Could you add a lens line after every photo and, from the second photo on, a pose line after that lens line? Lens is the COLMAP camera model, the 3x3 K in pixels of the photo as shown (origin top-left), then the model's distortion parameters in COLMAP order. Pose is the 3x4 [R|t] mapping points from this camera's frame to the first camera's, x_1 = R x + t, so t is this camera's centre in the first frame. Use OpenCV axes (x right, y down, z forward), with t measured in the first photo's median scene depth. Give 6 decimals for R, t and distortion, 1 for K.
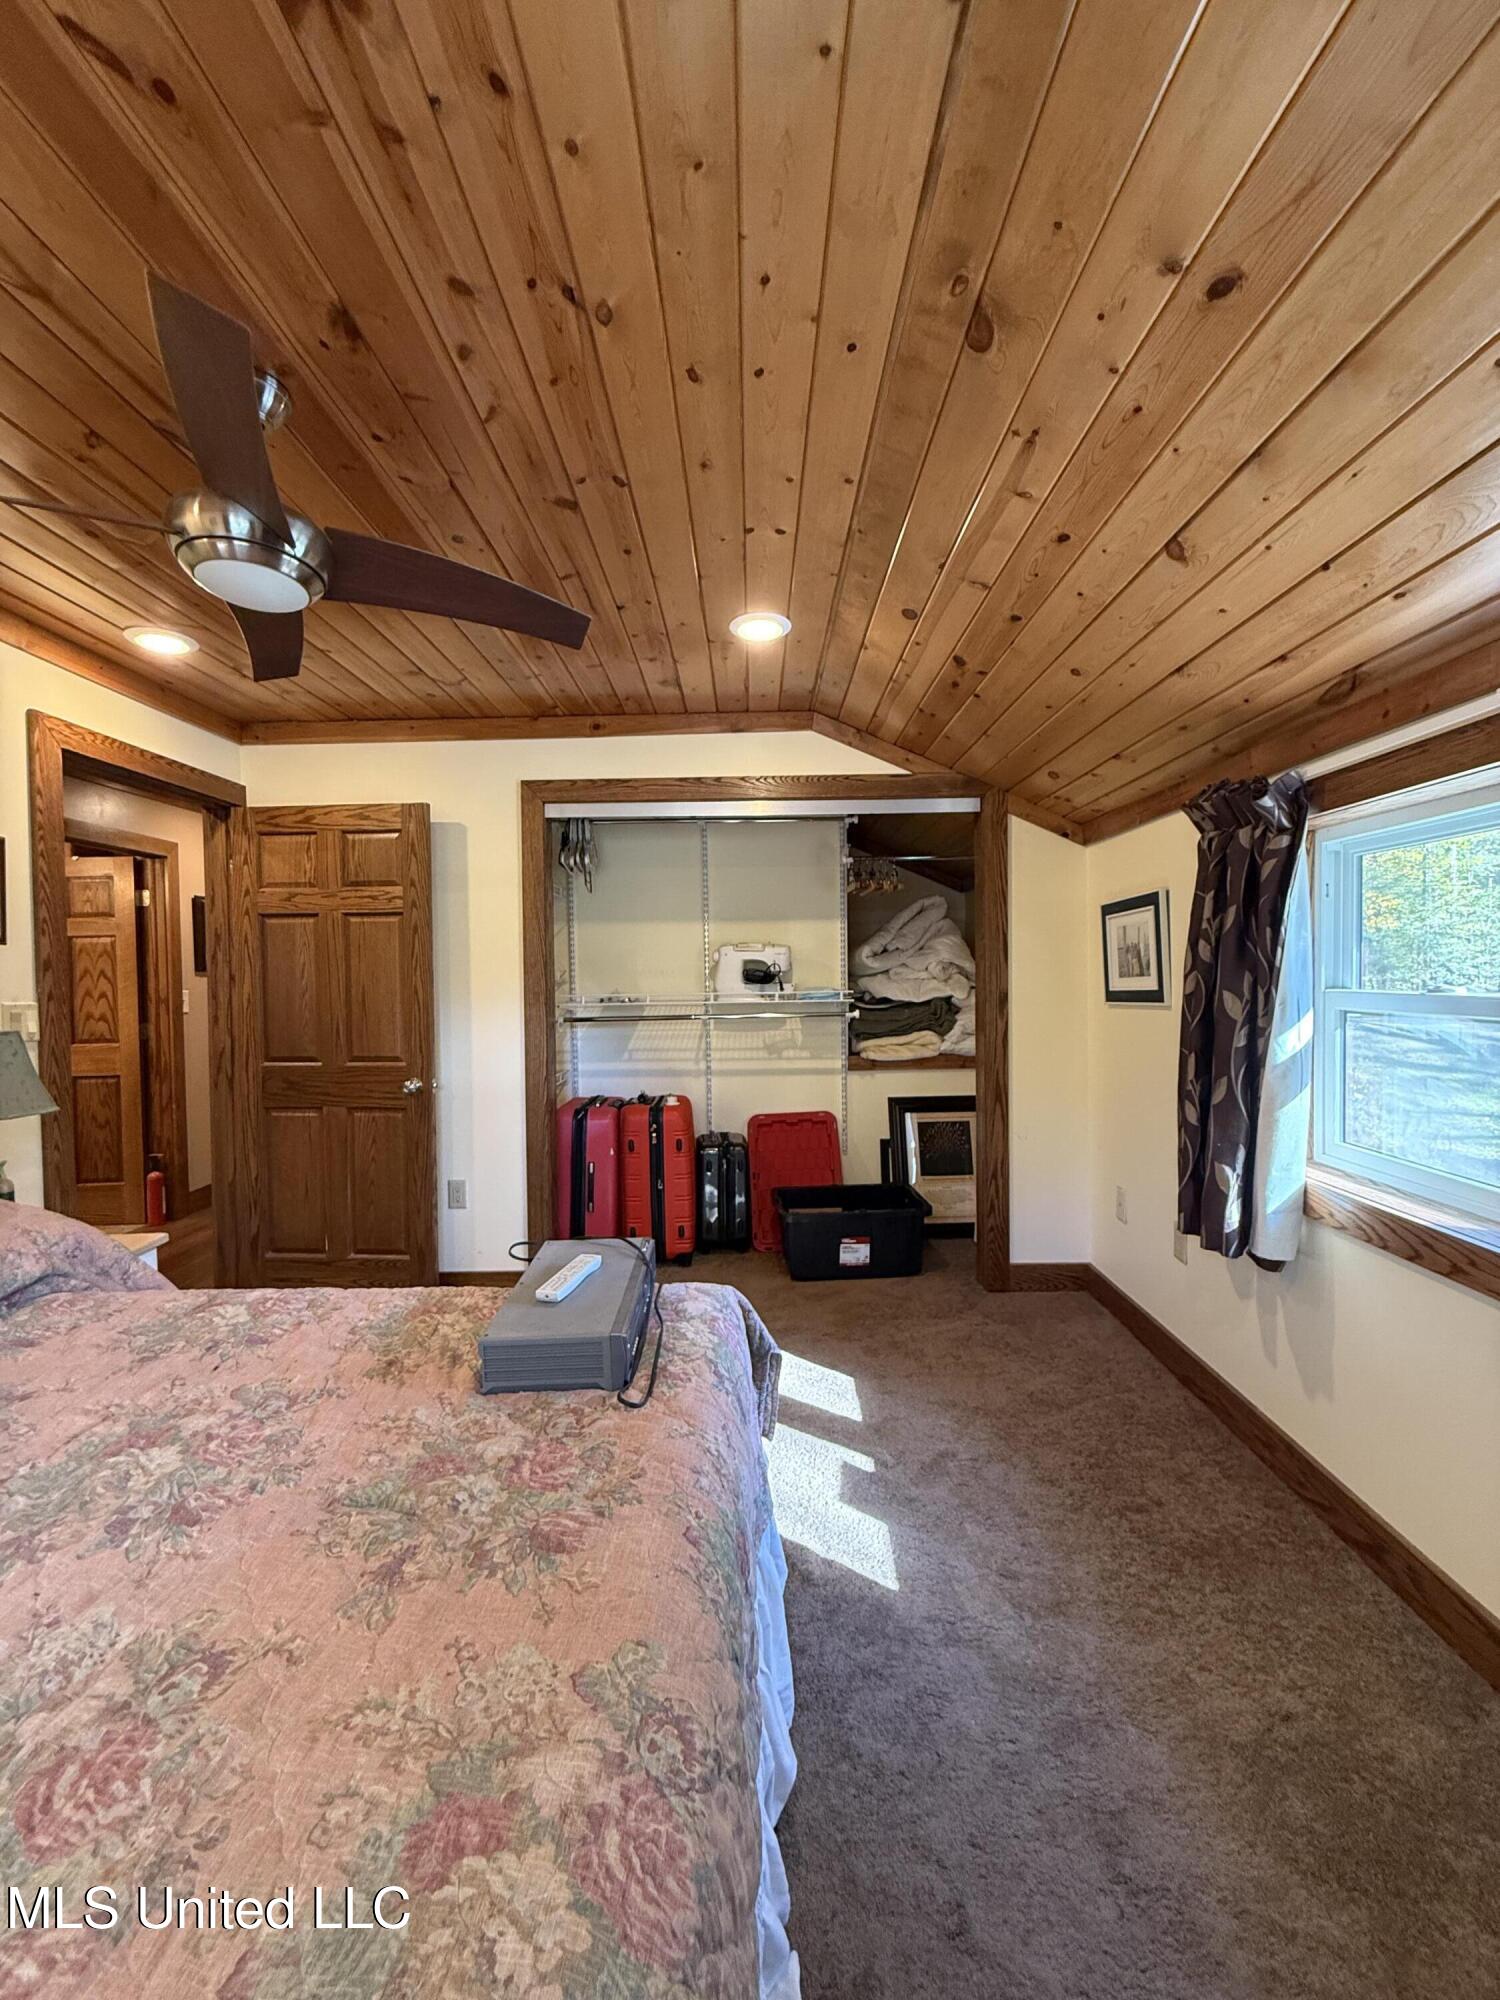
lens RADIAL K [[798.1, 0, 755.1], [0, 798.1, 993.8], [0, 0, 1]] dist [-0.000961, -0.000304]
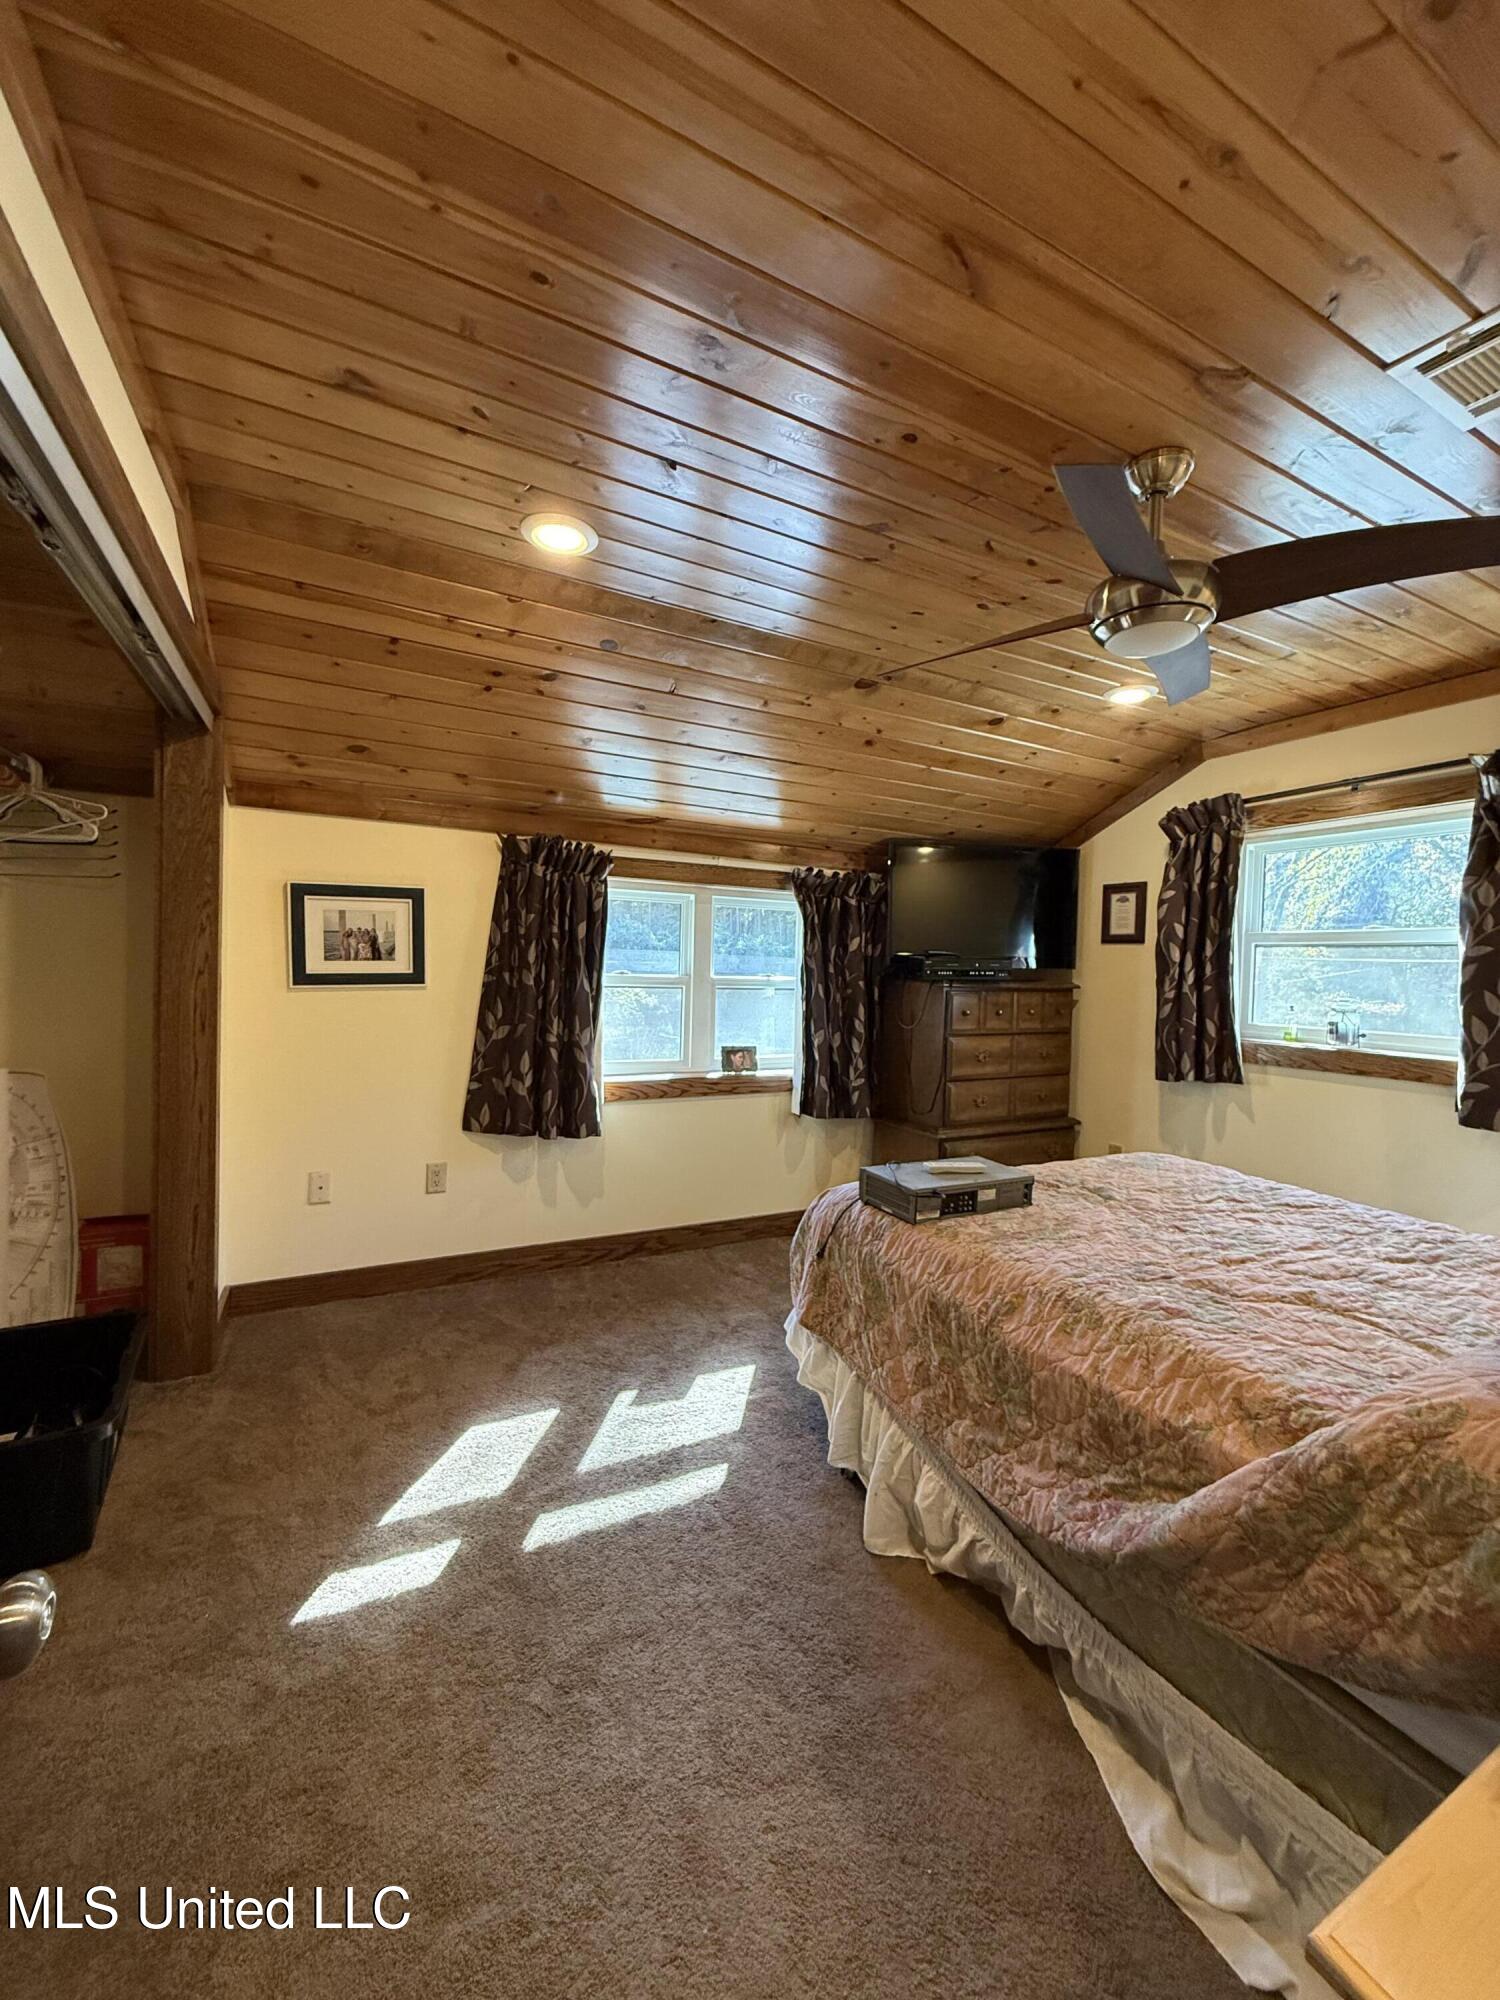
lens RADIAL K [[798.1, 0, 745.6], [0, 798.1, 1005.0], [0, 0, 1]] dist [-0.000961, -0.000304]
pose [[-0.452724, -0.051370, 0.890170, -1.181964], [-0.004084, 0.998448, 0.055541, -0.038924], [-0.891641, 0.021509, -0.452231, 1.734260]]
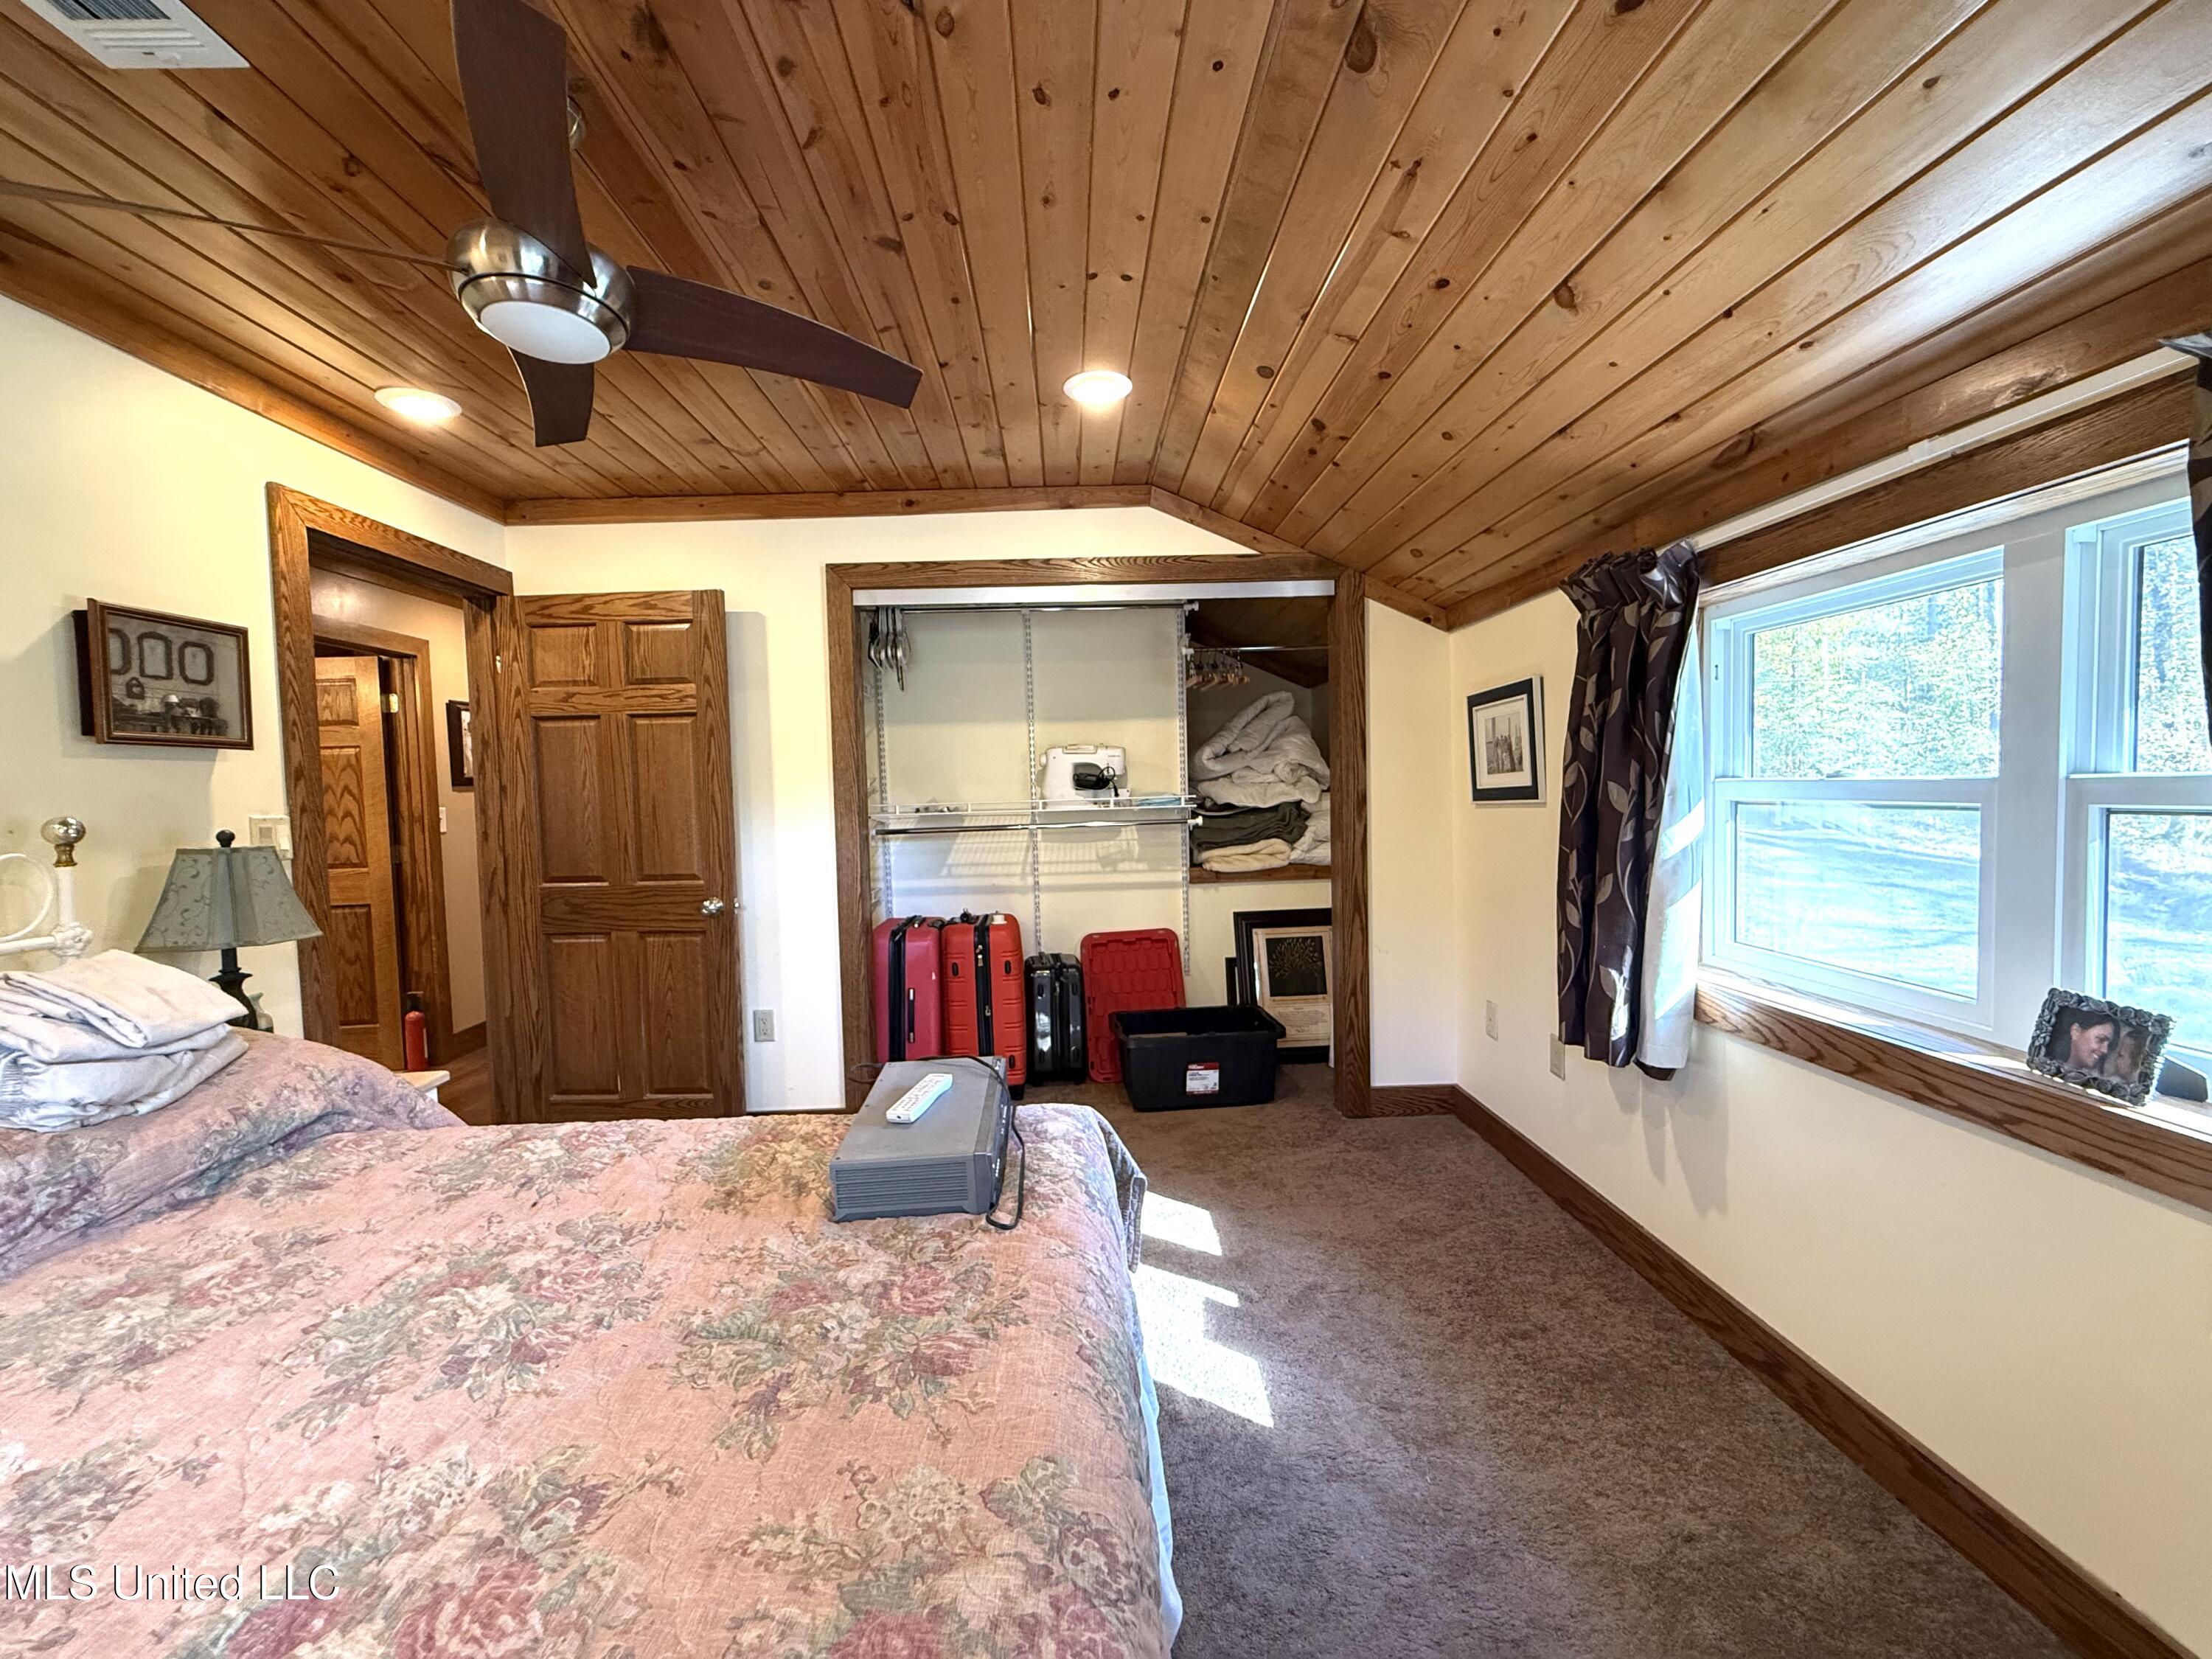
lens RADIAL K [[882.7, 0, 1097.3], [0, 882.7, 827.5], [0, 0, 1]] dist [-0.000961, -0.000304]
pose [[0.999391, -0.015570, 0.031223, -0.048298], [0.014943, 0.999684, 0.020227, 0.024242], [-0.031528, -0.019749, 0.999308, -0.009109]]
